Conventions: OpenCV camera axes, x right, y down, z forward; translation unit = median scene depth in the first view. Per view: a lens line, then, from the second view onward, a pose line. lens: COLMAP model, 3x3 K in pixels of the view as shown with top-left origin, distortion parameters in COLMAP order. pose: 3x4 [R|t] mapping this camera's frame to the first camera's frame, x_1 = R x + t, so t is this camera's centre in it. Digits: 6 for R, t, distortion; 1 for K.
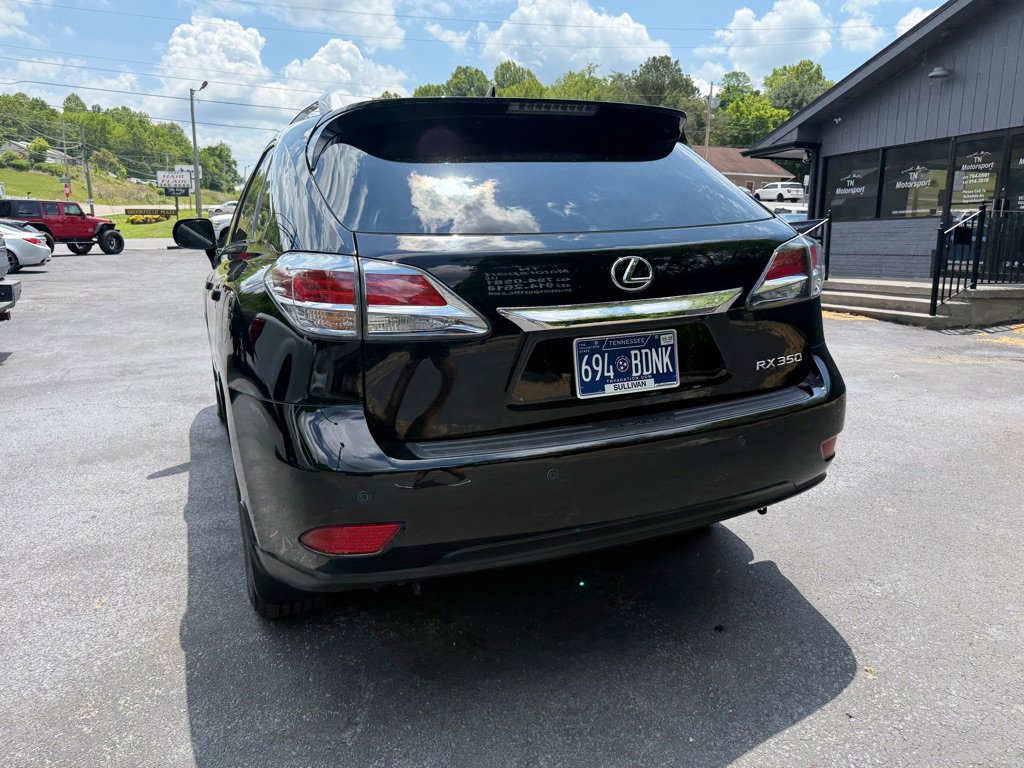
lens RADIAL K [[726.7, 0, 514.2], [0, 726.7, 383.7], [0, 0, 1]] dist [0.005749, -0.014678]
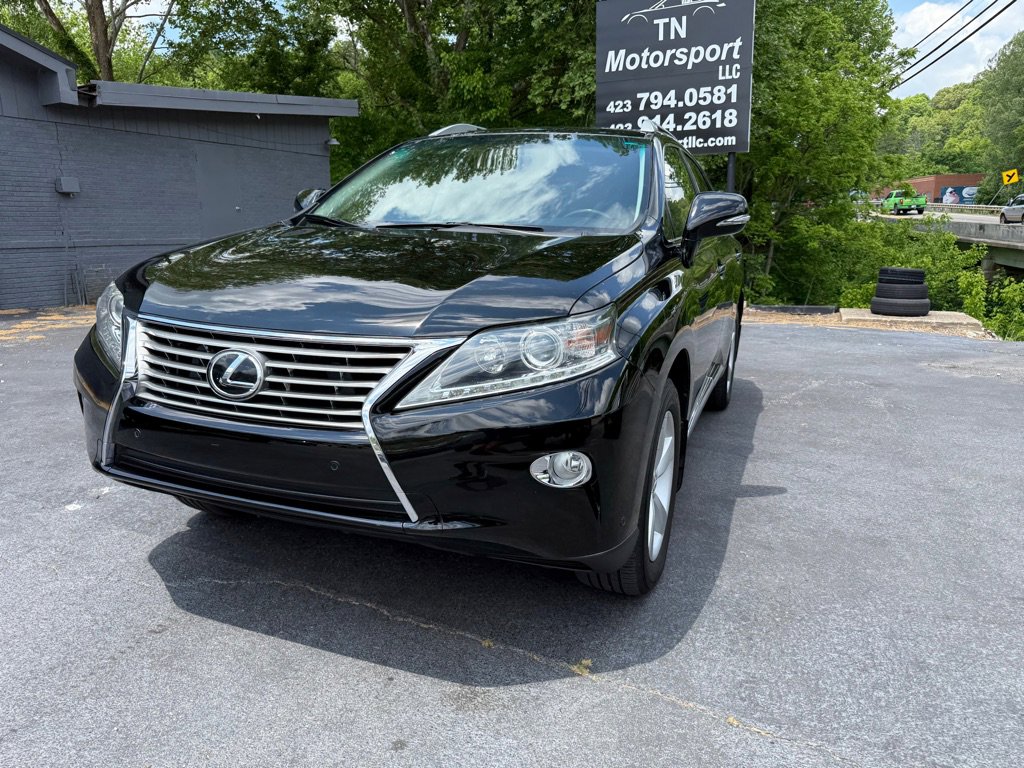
lens RADIAL K [[726.7, 0, 519.3], [0, 726.7, 382.5], [0, 0, 1]] dist [0.005749, -0.014678]
pose [[-0.715904, -0.136428, 0.684740, -0.985038], [0.143355, 0.931107, 0.335394, -0.384875], [-0.683323, 0.338271, -0.647025, 2.004119]]
